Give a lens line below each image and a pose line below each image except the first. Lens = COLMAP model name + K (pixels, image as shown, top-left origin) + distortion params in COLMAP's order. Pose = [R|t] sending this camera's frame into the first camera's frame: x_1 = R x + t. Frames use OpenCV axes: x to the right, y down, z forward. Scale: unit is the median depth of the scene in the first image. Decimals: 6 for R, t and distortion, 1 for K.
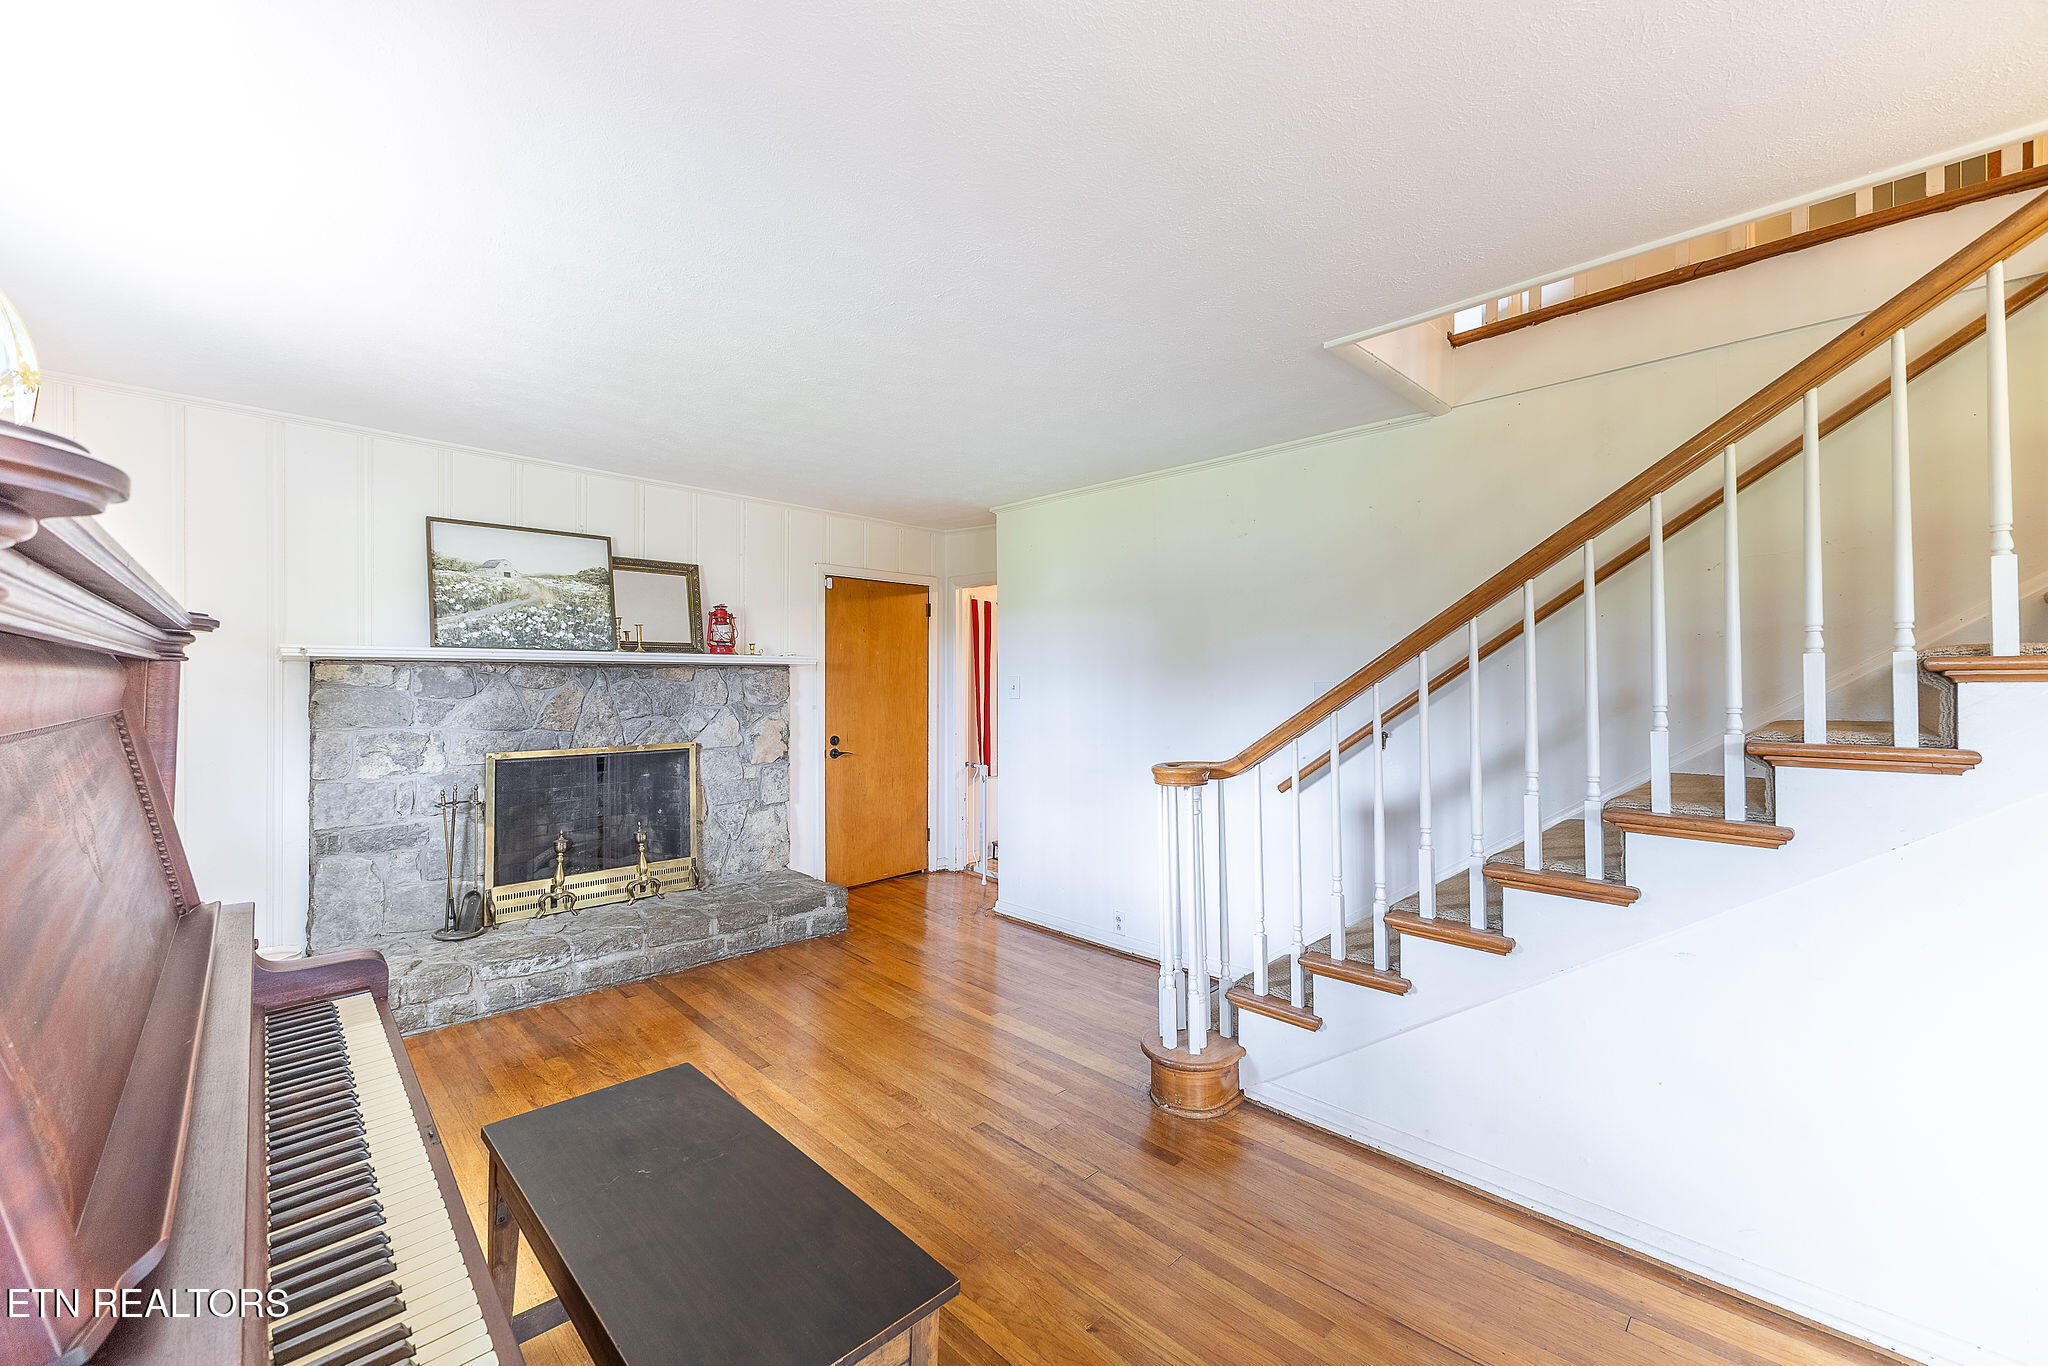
lens RADIAL K [[798.0, 0, 1027.9], [0, 798.0, 680.0], [0, 0, 1]] dist [-0.001061, -0.000272]
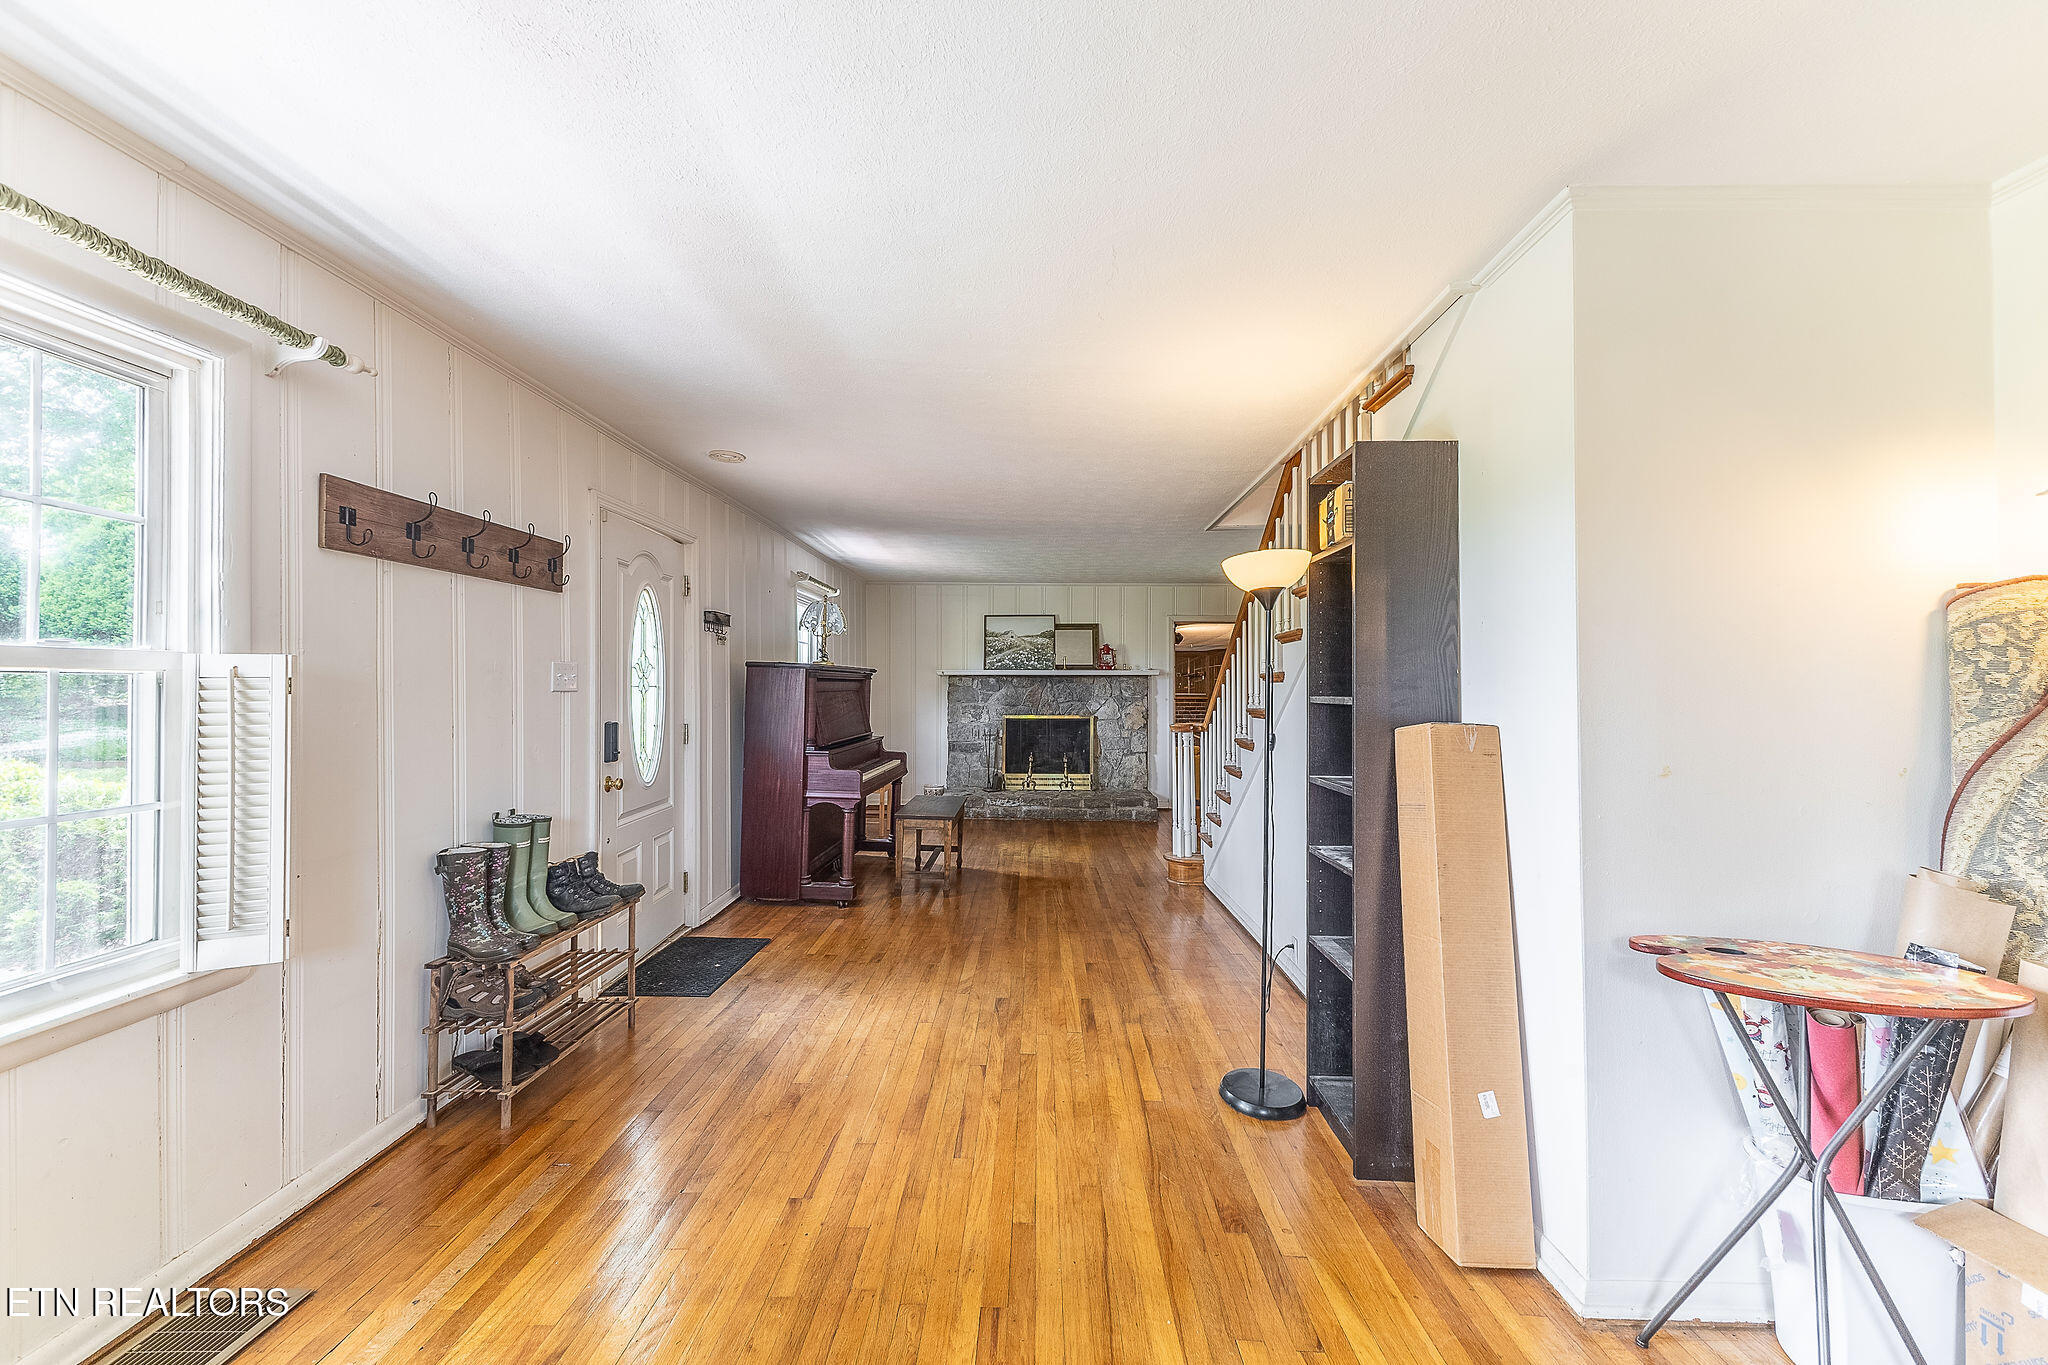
lens RADIAL K [[798.0, 0, 1027.9], [0, 798.0, 679.5], [0, 0, 1]] dist [-0.001061, -0.000272]
pose [[0.692131, -0.000729, -0.721771, 0.949130], [0.000425, 1.000000, -0.000602, -0.009475], [0.721771, 0.000109, 0.692132, -0.500237]]
